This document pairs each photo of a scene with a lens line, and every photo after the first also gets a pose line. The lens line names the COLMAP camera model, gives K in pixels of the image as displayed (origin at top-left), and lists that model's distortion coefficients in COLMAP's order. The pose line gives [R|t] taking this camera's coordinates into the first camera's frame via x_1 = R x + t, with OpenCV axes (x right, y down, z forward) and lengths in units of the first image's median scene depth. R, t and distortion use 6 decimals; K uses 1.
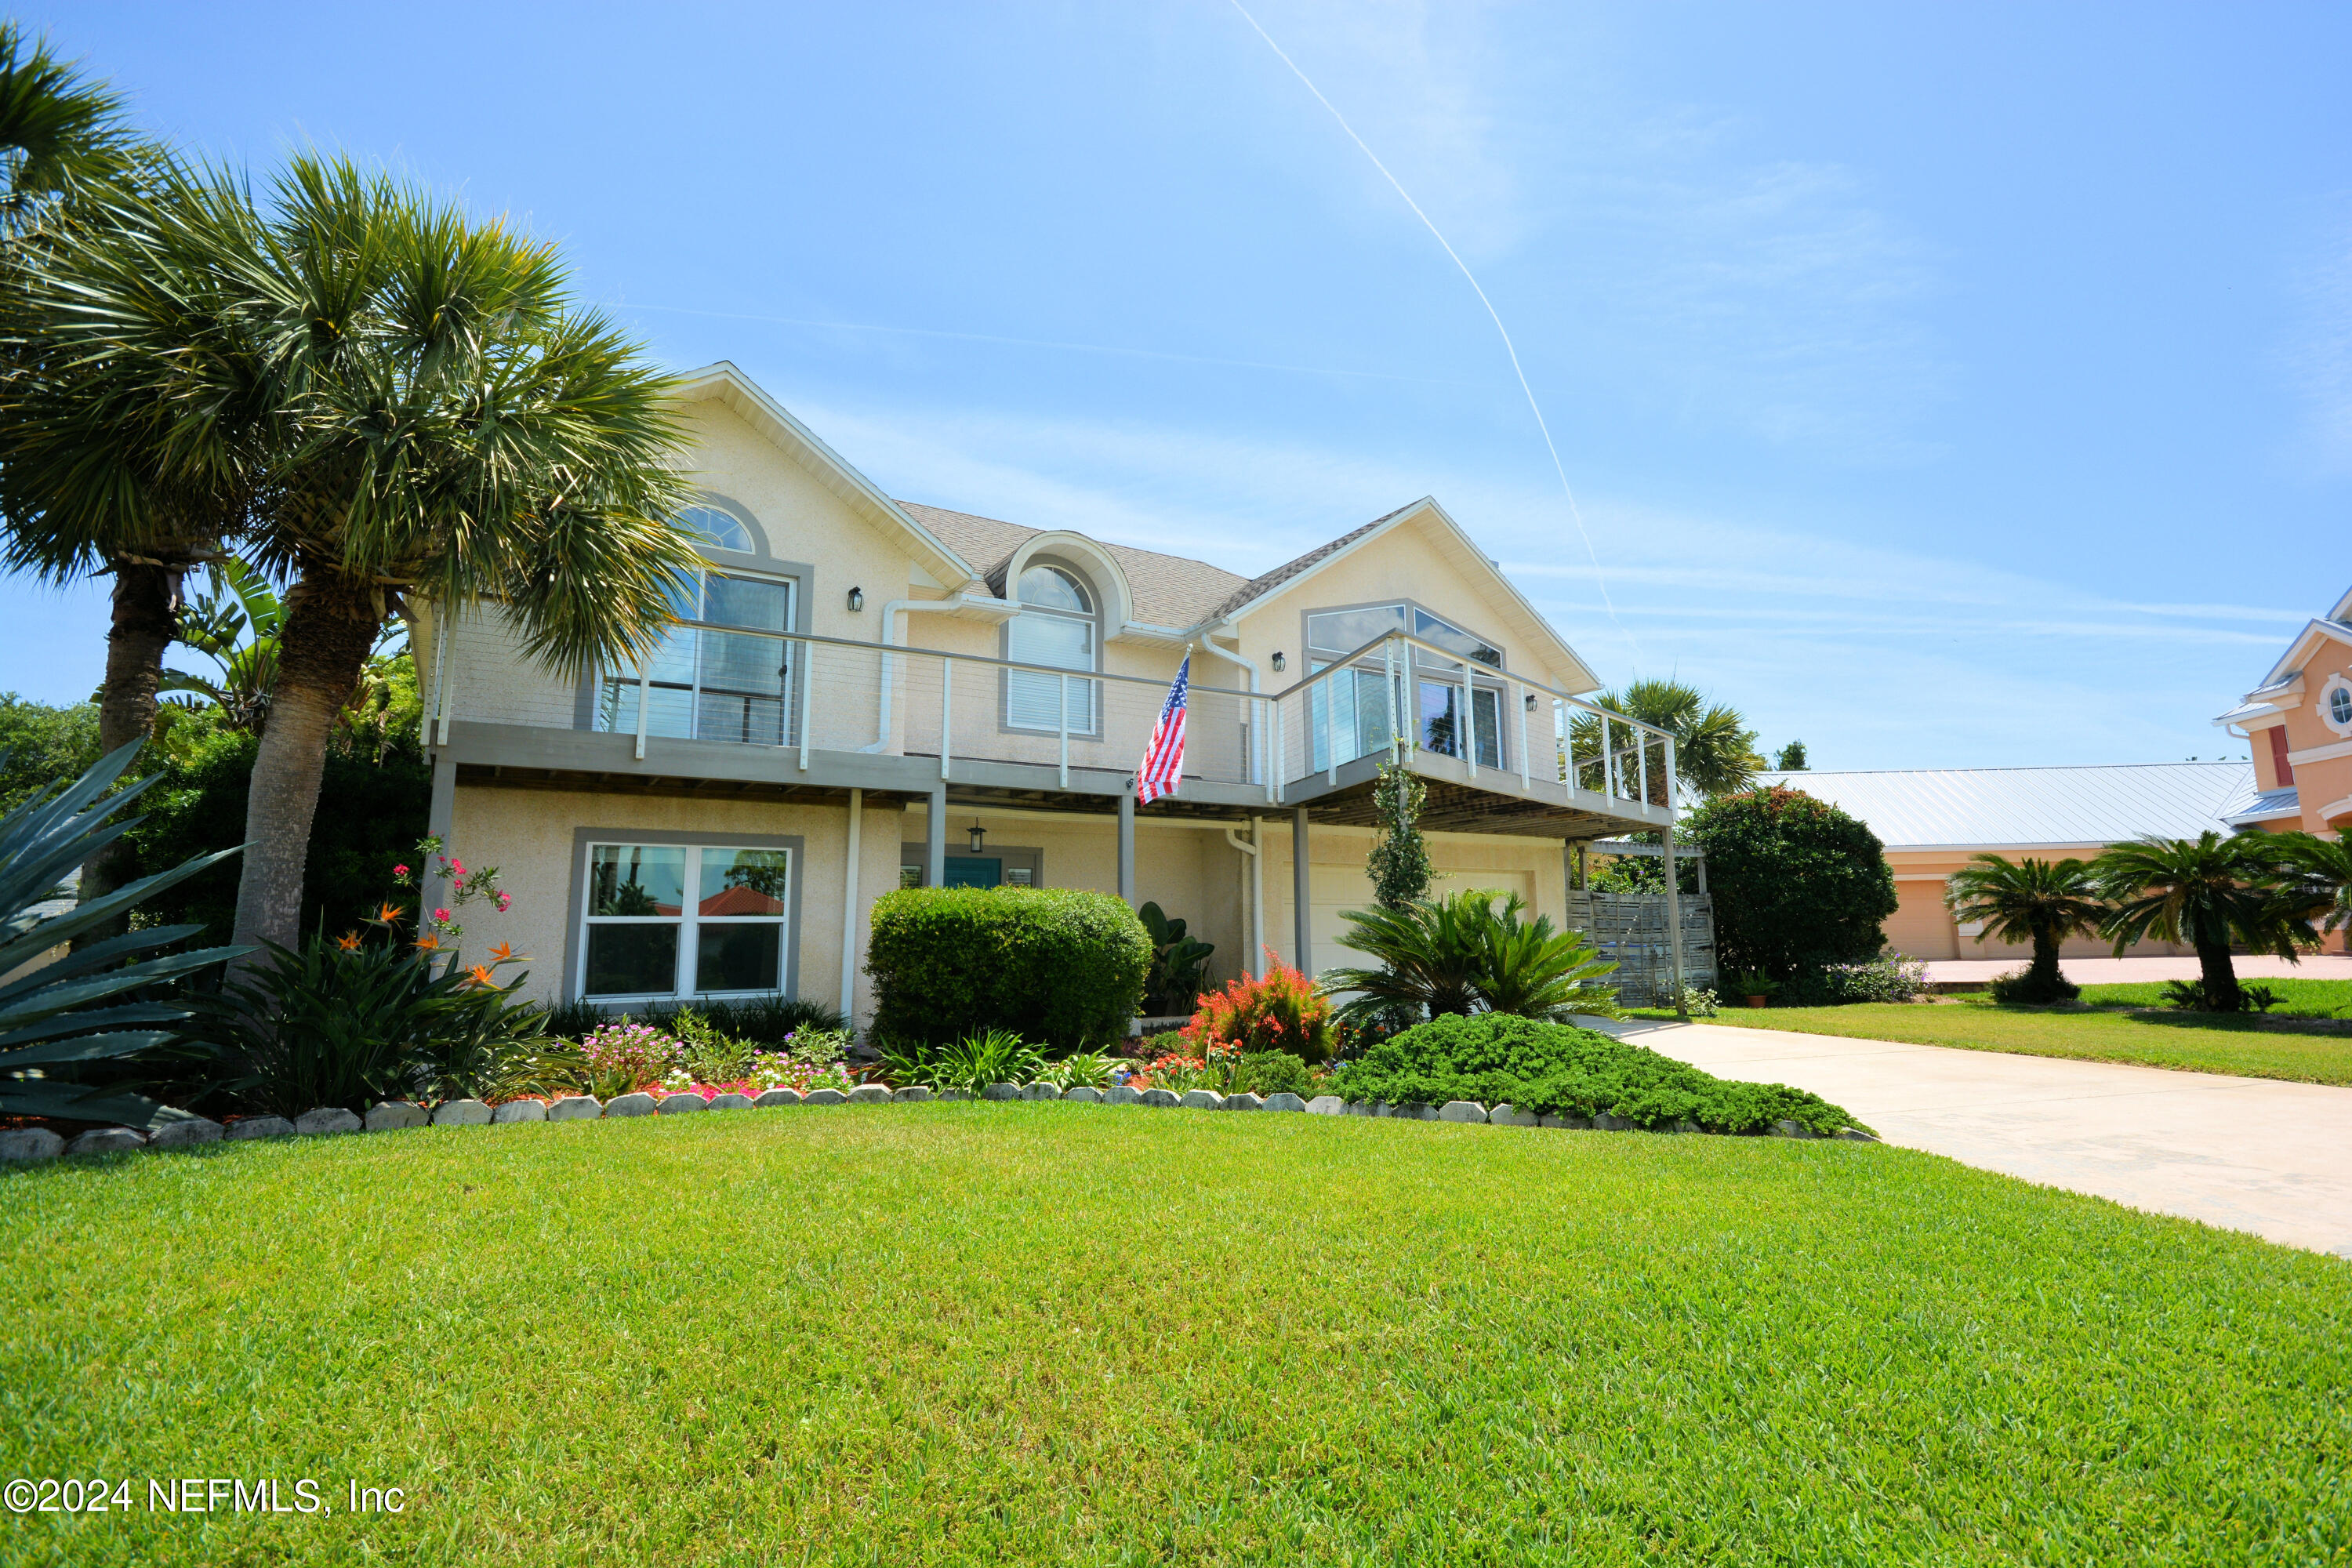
lens RADIAL K [[1145.5, 0, 1243.3], [0, 1145.5, 763.6], [0, 0, 1]] dist [0.003672, 0.001090]
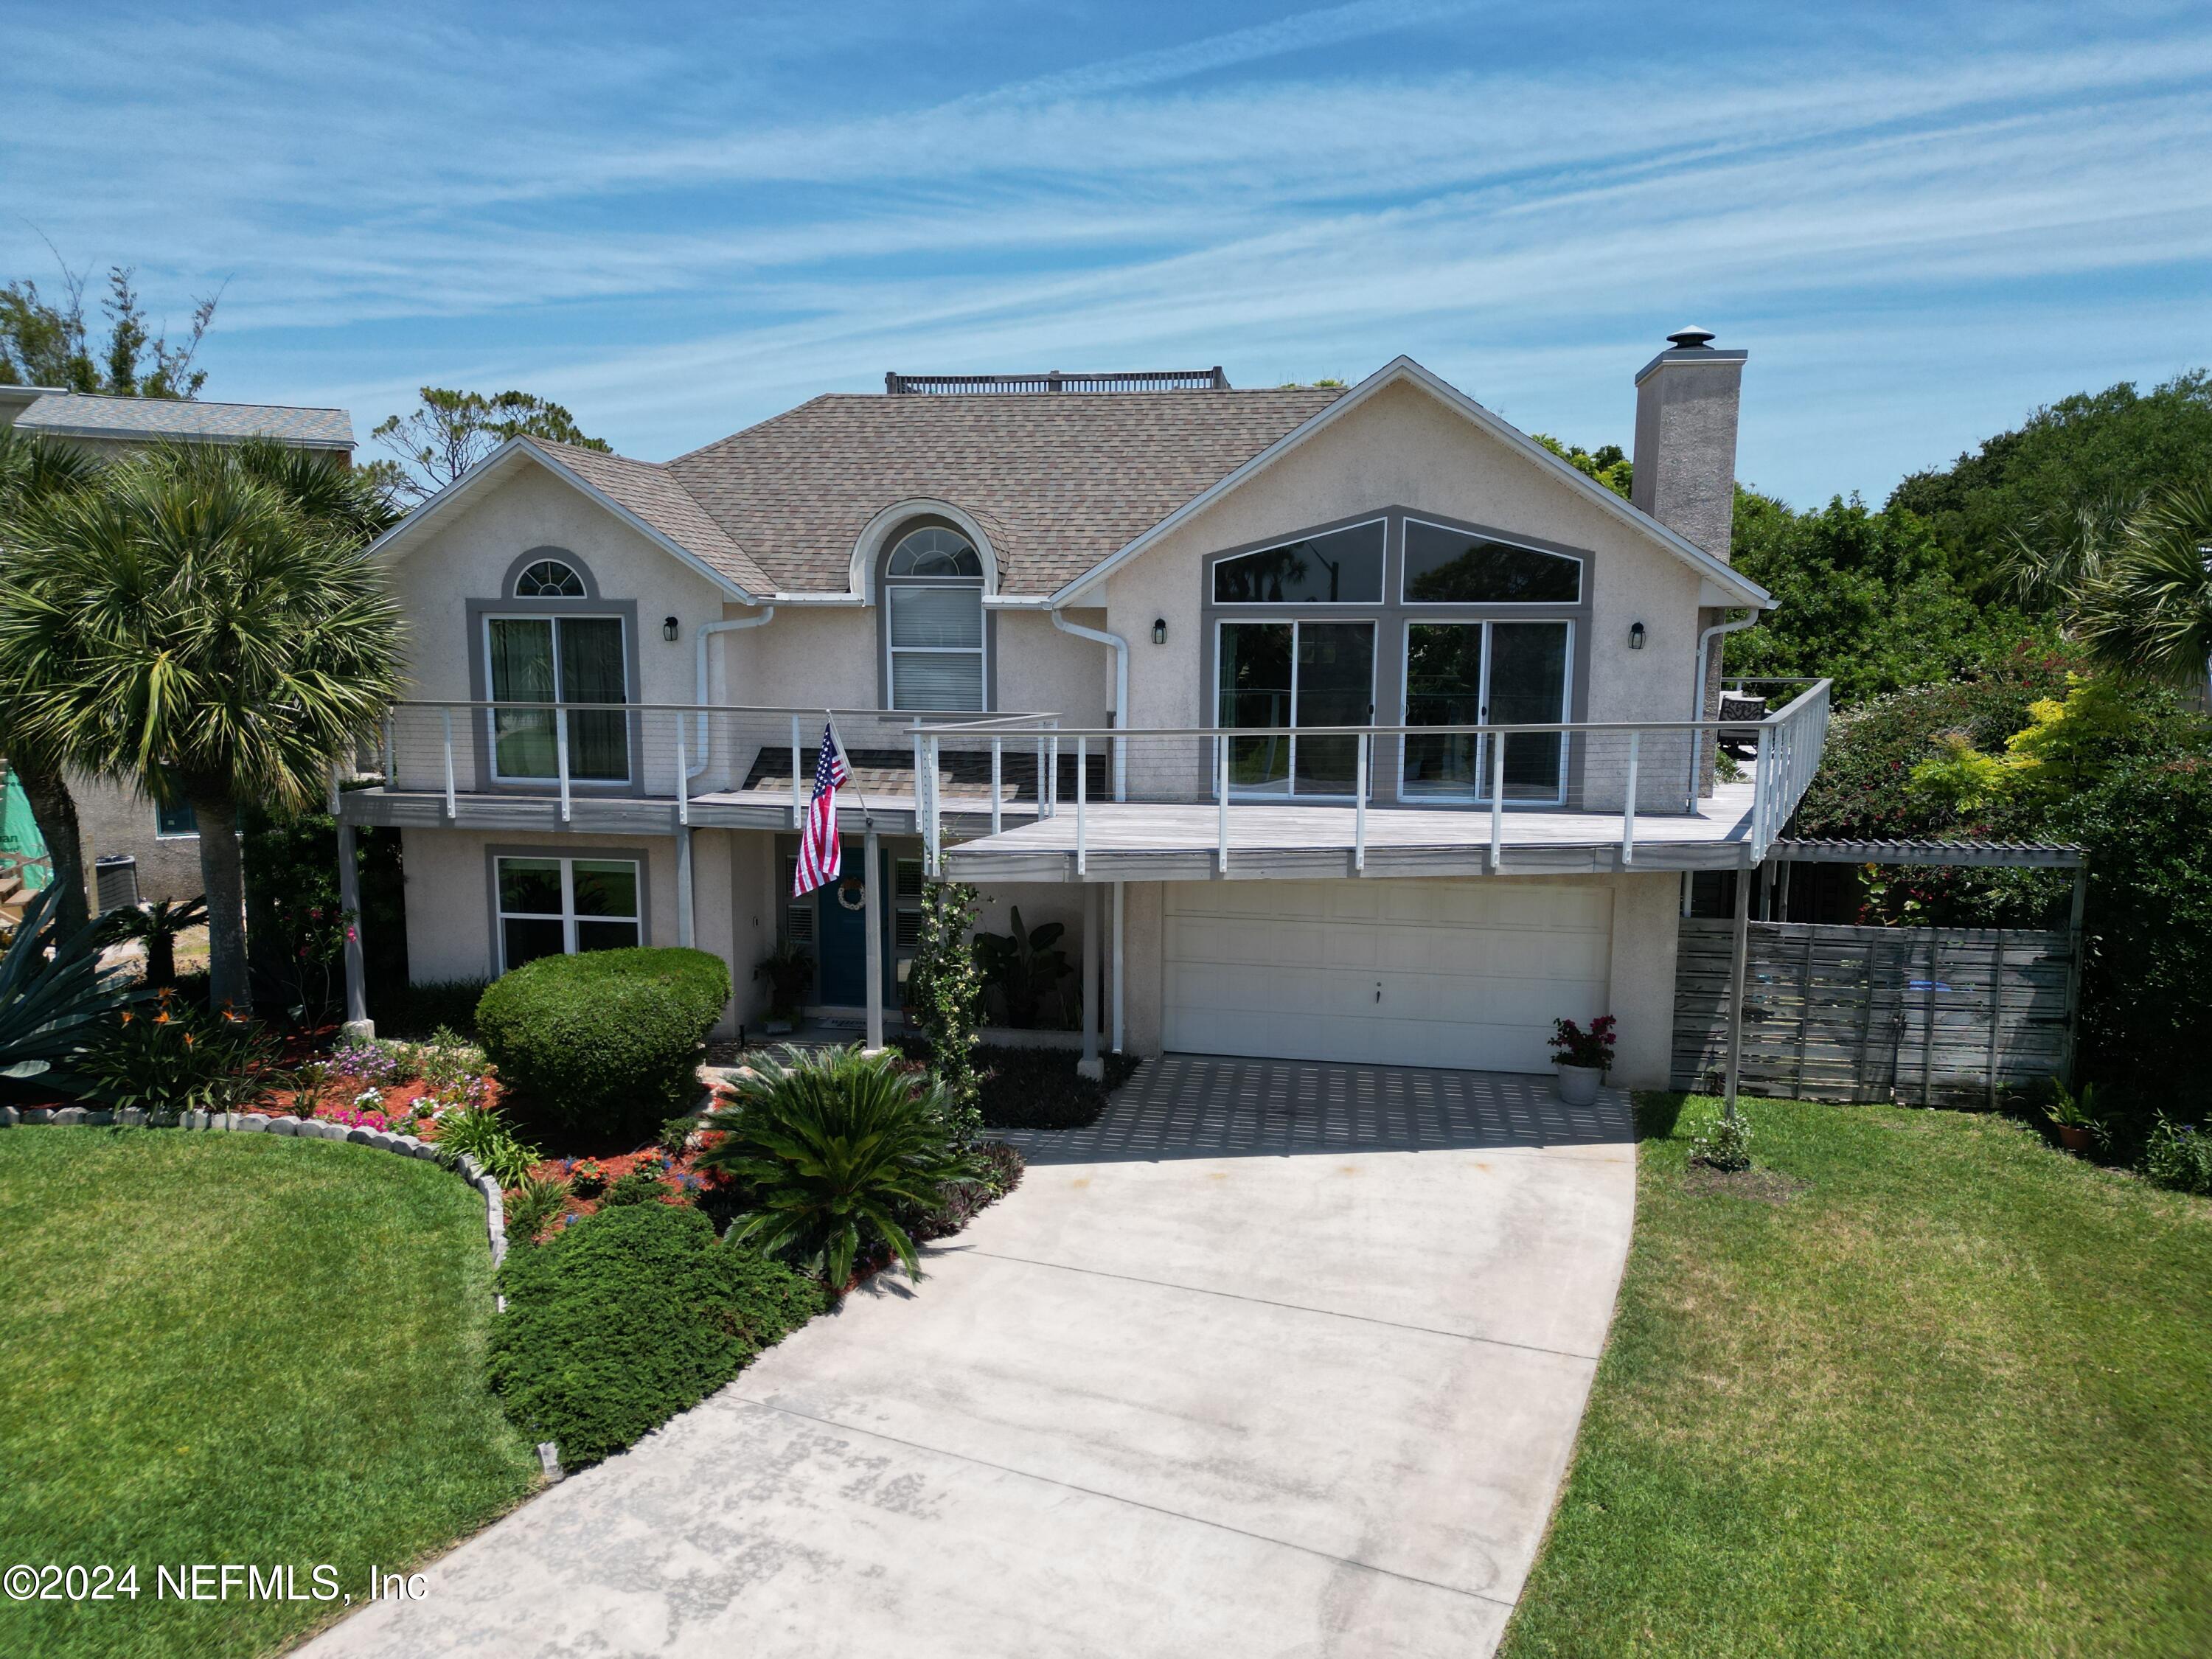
lens RADIAL K [[1554.3, 0, 1100.7], [0, 1554.3, 824.8], [0, 0, 1]] dist [0.049168, -0.030570]
pose [[0.727833, 0.112330, -0.676492, 1.044260], [0.092633, 0.961346, 0.259292, -0.337918], [0.679469, -0.251387, 0.689294, 0.255076]]
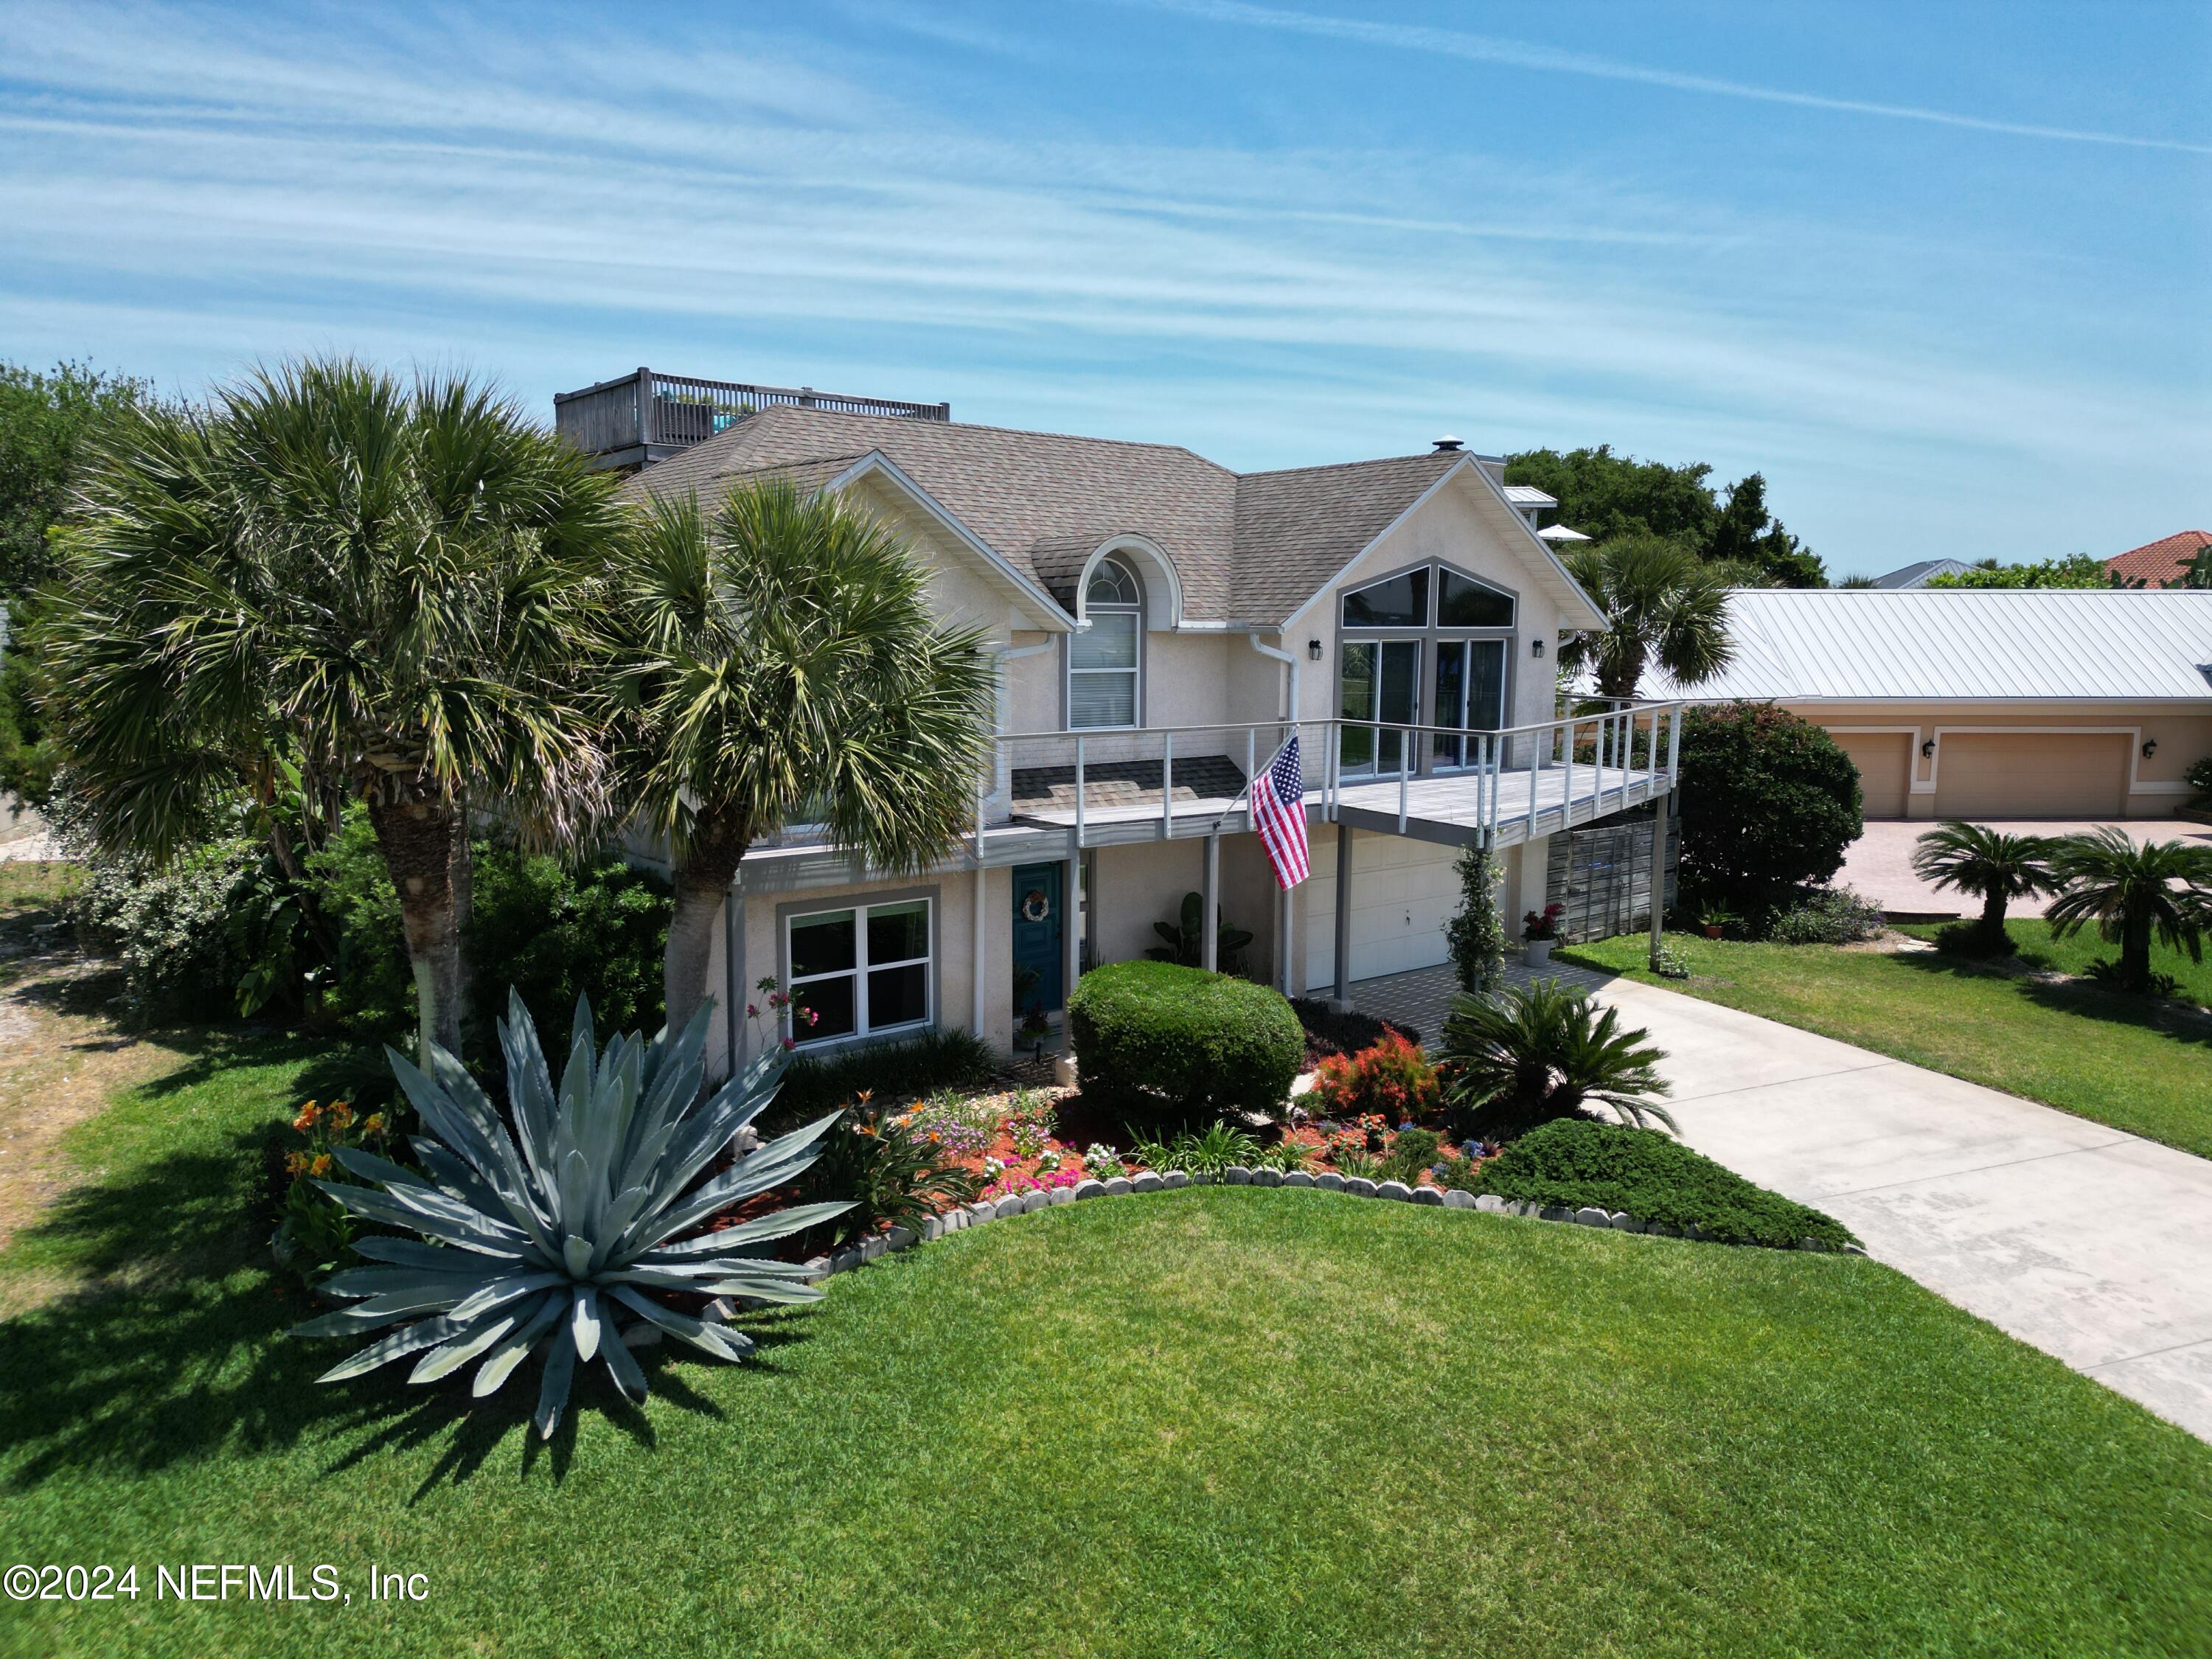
lens RADIAL K [[1554.3, 0, 1093.0], [0, 1554.3, 842.0], [0, 0, 1]] dist [0.049168, -0.030570]
pose [[0.996075, 0.010836, 0.087848, -0.387285], [-0.036595, 0.954101, 0.297242, -0.448901], [-0.080595, -0.299290, 0.950752, -0.445001]]
